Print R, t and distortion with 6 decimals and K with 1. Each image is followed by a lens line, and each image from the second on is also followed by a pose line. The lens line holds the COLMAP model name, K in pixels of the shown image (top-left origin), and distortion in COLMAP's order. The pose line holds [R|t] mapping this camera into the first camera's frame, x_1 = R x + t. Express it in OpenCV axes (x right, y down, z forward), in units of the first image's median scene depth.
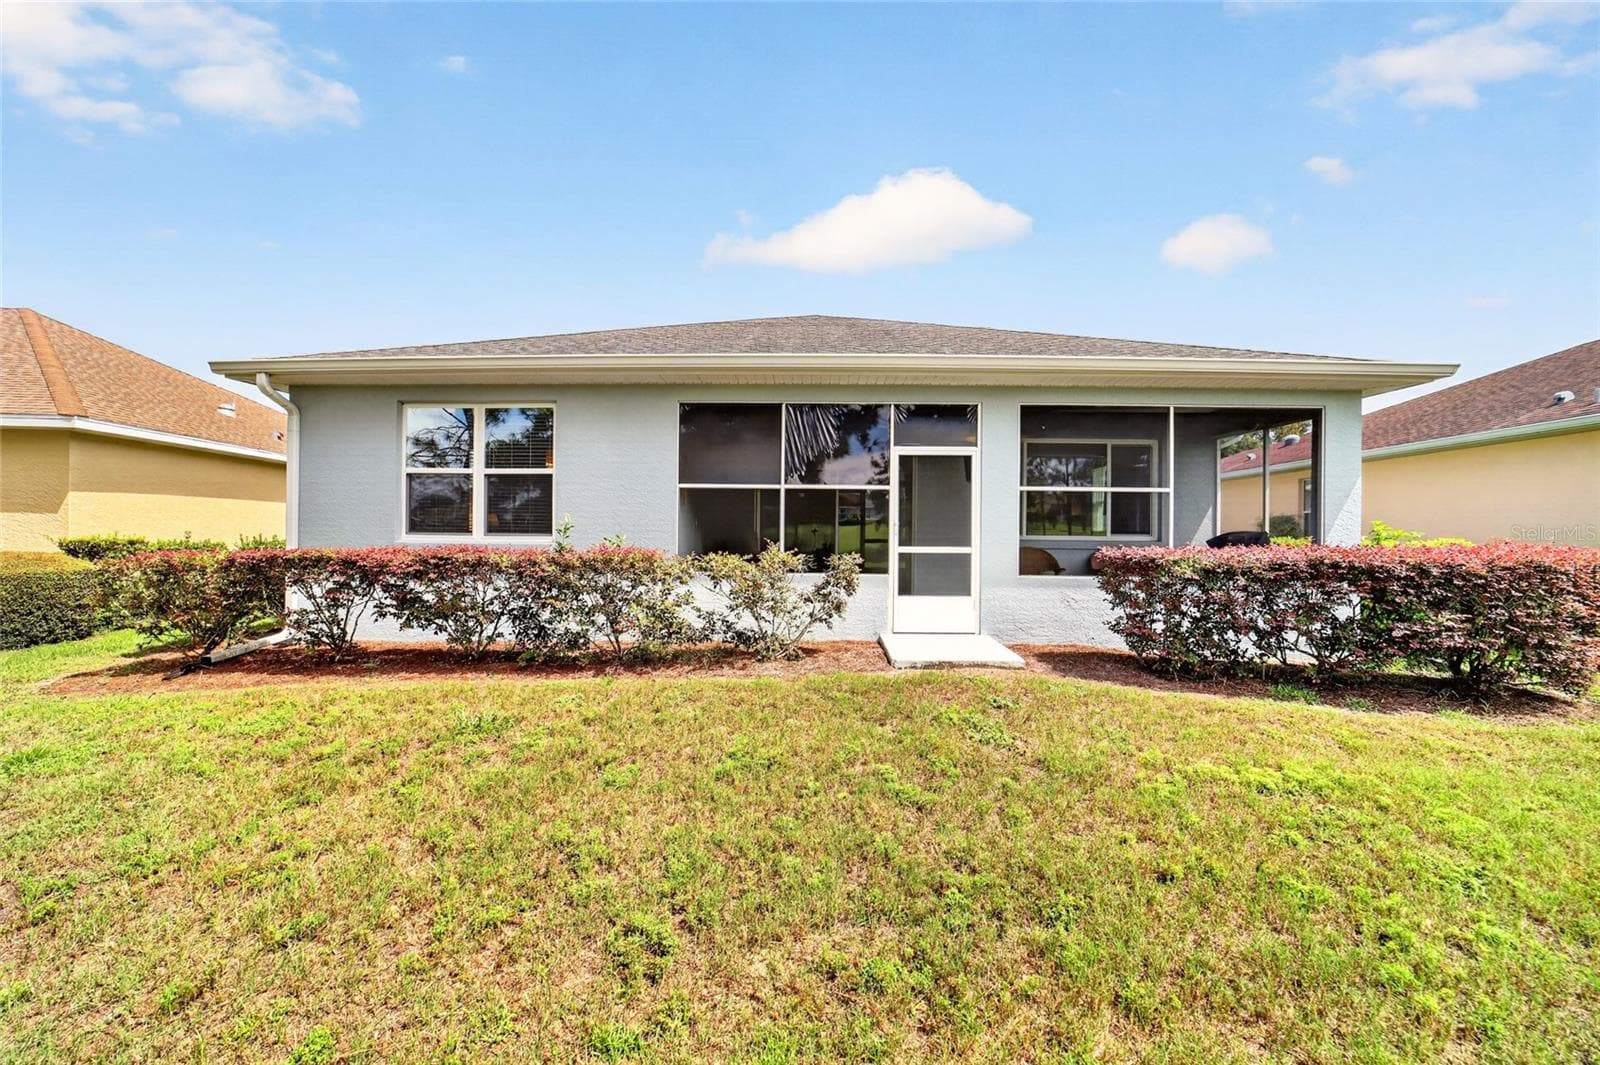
lens RADIAL K [[630.2, 0, 800.0], [0, 630.2, 532.5], [0, 0, 1]] dist [-0.043669, 0.010499]
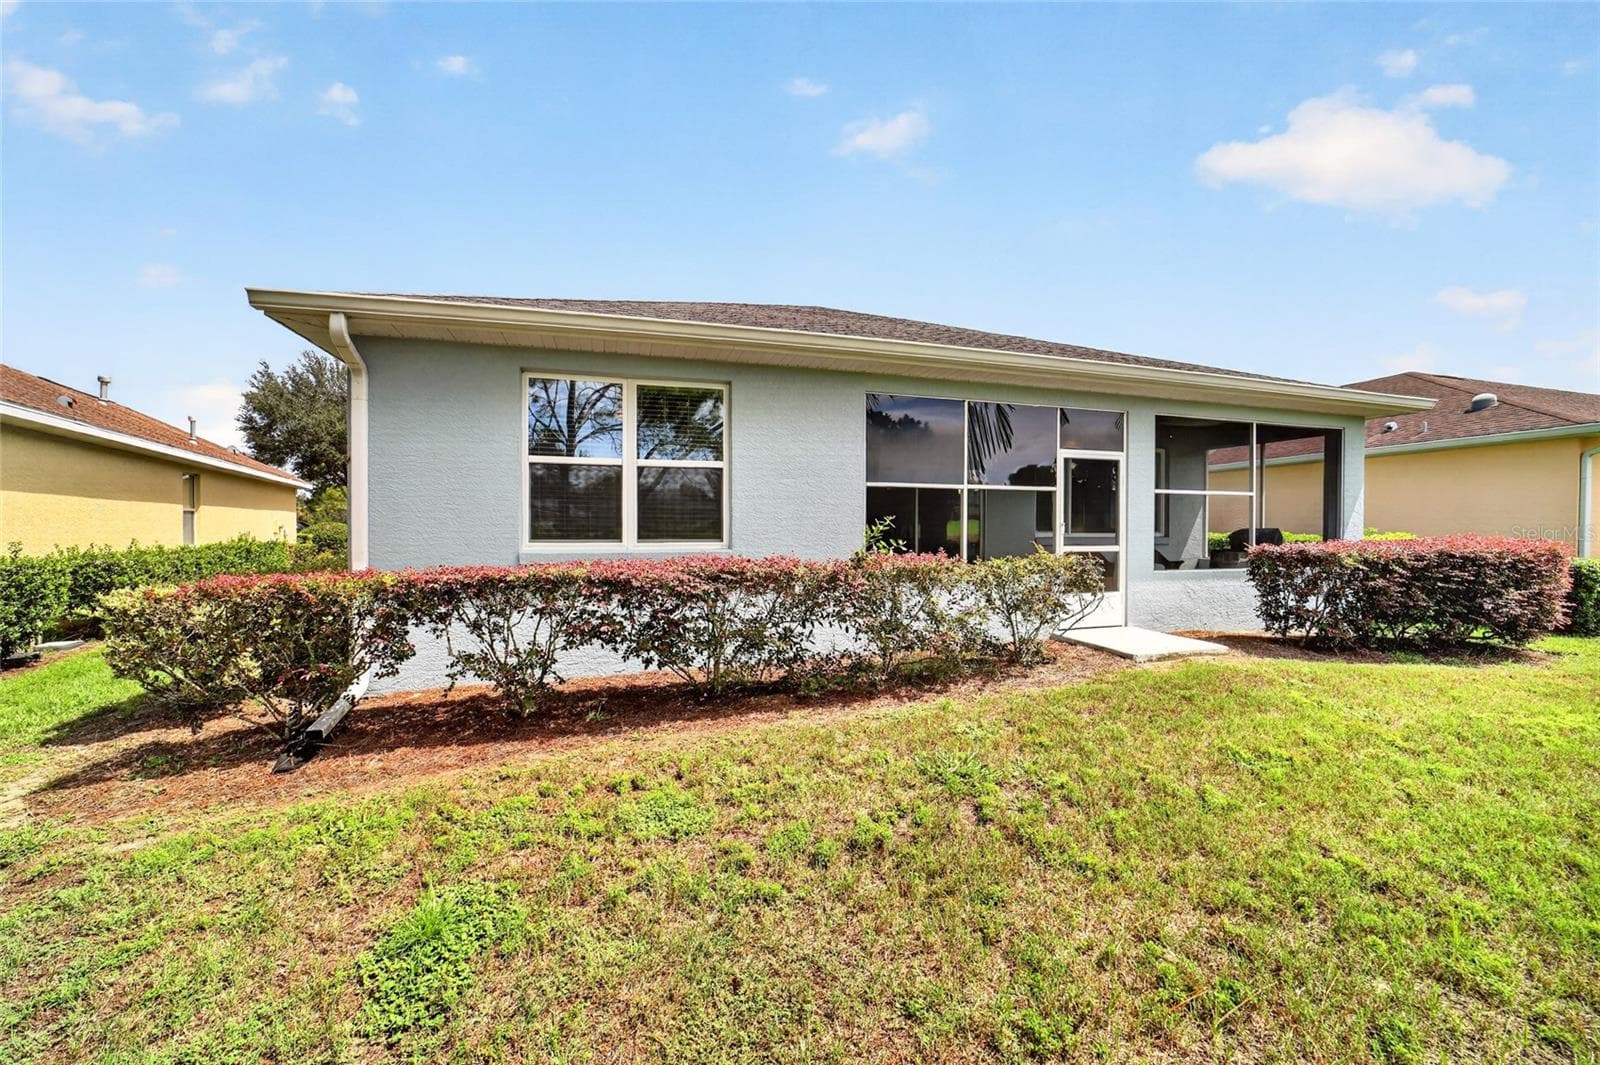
lens RADIAL K [[630.2, 0, 800.0], [0, 630.2, 532.5], [0, 0, 1]] dist [-0.043669, 0.010499]
pose [[0.946514, -0.012893, 0.322405, -0.588496], [0.009137, 0.999872, 0.013158, -0.017253], [-0.322533, -0.009509, 0.946510, 0.166055]]
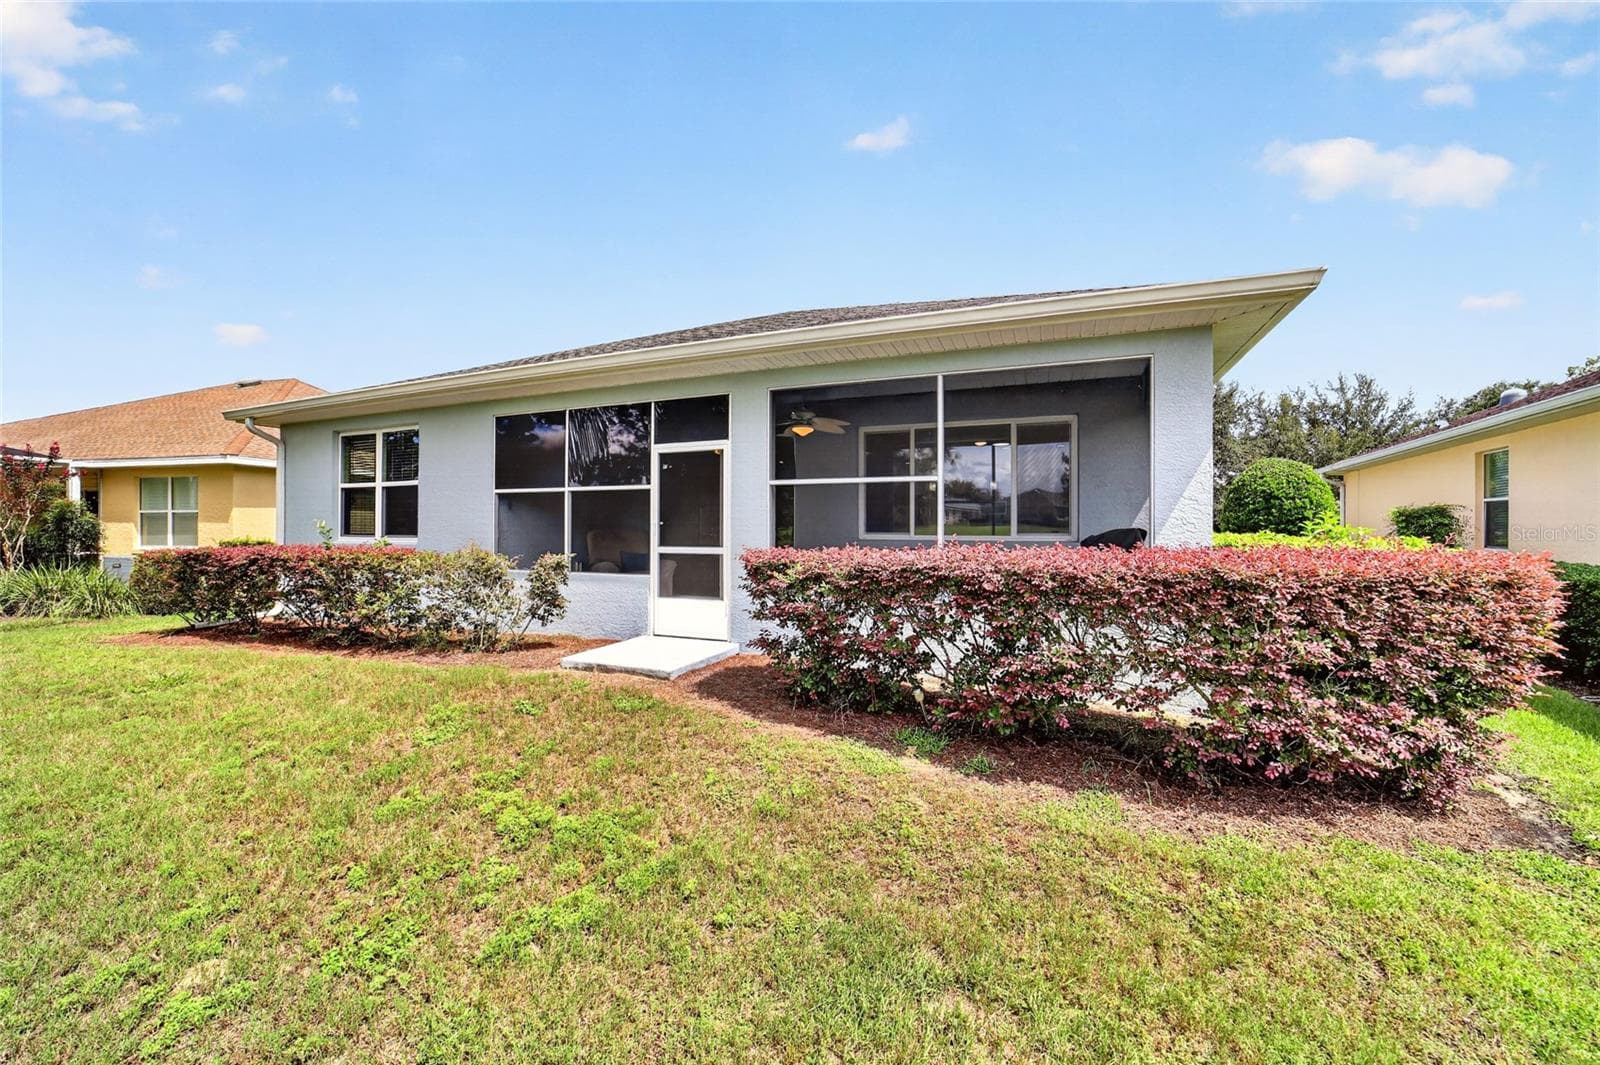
lens RADIAL K [[630.2, 0, 800.0], [0, 630.2, 532.5], [0, 0, 1]] dist [-0.043669, 0.010499]
pose [[0.935670, -0.006968, -0.352809, 0.708867], [0.007597, 0.999971, 0.000398, 0.001571], [0.352796, -0.003053, 0.935695, 0.161157]]
